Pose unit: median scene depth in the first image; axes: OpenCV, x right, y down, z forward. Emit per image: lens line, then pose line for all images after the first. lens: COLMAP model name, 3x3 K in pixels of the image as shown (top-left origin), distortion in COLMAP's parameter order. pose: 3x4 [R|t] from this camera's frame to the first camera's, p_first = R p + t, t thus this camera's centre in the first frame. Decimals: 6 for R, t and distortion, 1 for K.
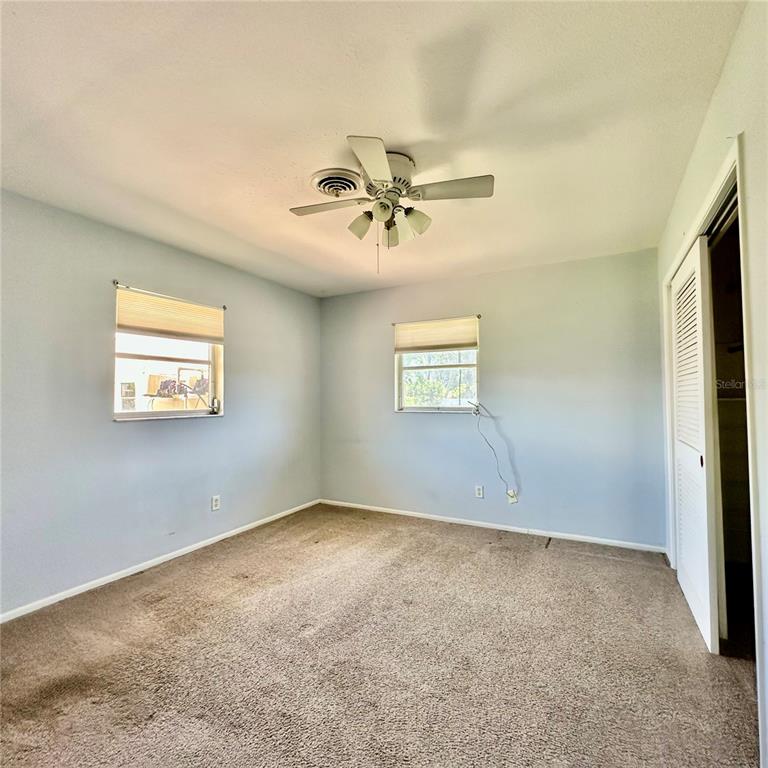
lens RADIAL K [[387.7, 0, 427.3], [0, 387.7, 383.2], [0, 0, 1]] dist [-0.001101, -0.000265]
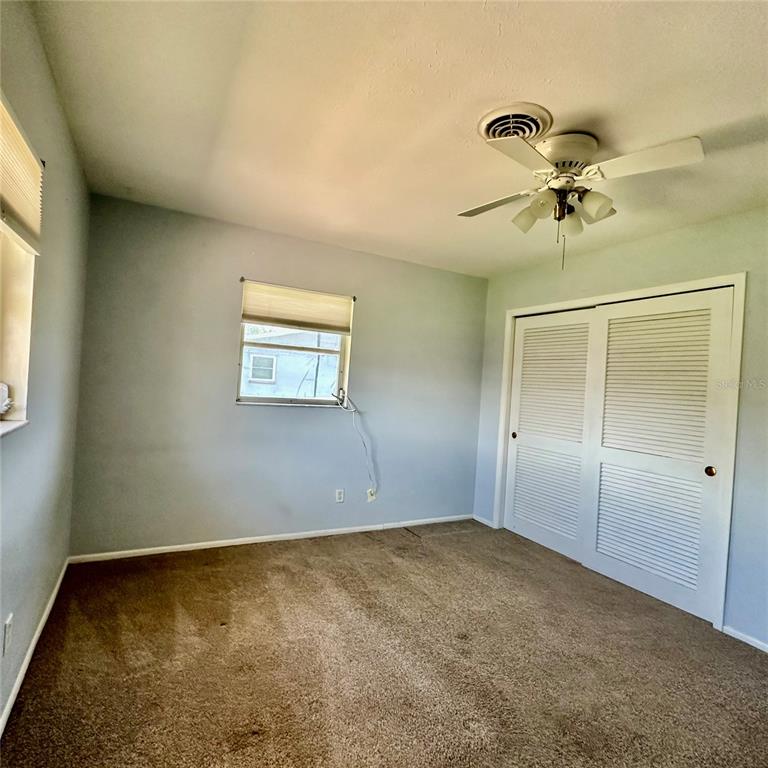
lens RADIAL K [[387.7, 0, 427.3], [0, 387.7, 383.2], [0, 0, 1]] dist [-0.001101, -0.000265]
pose [[0.622114, 0.054314, 0.781040, -0.497262], [-0.098306, 0.995115, 0.009103, -0.005412], [-0.776730, -0.082444, 0.624414, 0.340083]]
